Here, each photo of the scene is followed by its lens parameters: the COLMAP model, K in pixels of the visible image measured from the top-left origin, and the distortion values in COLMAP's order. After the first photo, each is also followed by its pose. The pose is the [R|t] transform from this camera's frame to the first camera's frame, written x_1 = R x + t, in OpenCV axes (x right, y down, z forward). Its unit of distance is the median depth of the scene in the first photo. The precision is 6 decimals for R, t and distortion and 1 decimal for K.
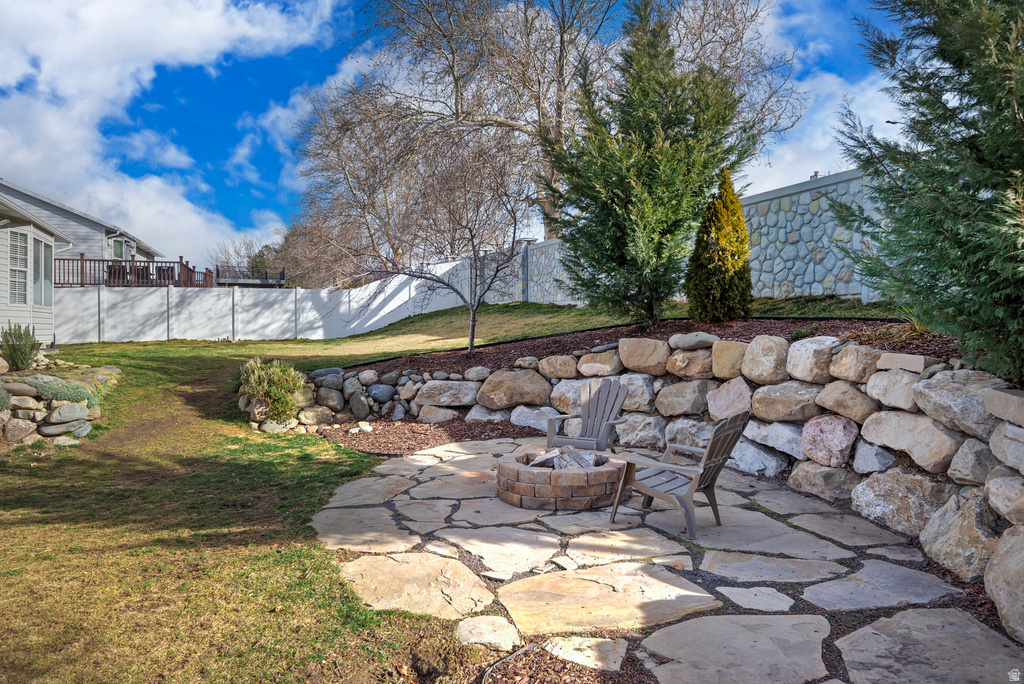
lens RADIAL K [[686.5, 0, 515.2], [0, 686.5, 340.2], [0, 0, 1]] dist [0.027599, -0.010327]
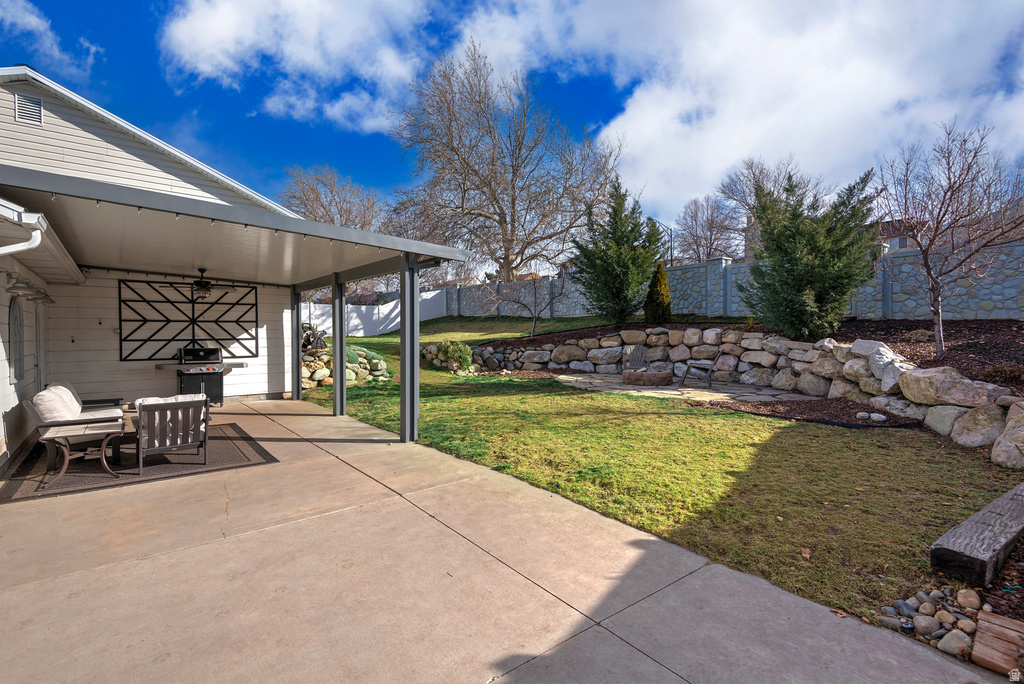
lens RADIAL K [[480.7, 0, 507.1], [0, 480.7, 338.5], [0, 0, 1]] dist [0.014789, 0.000056]
pose [[0.962875, 0.000367, 0.269947, -0.664512], [0.002119, 0.999958, -0.008917, 0.037929], [-0.269939, 0.009158, 0.962834, -0.481224]]
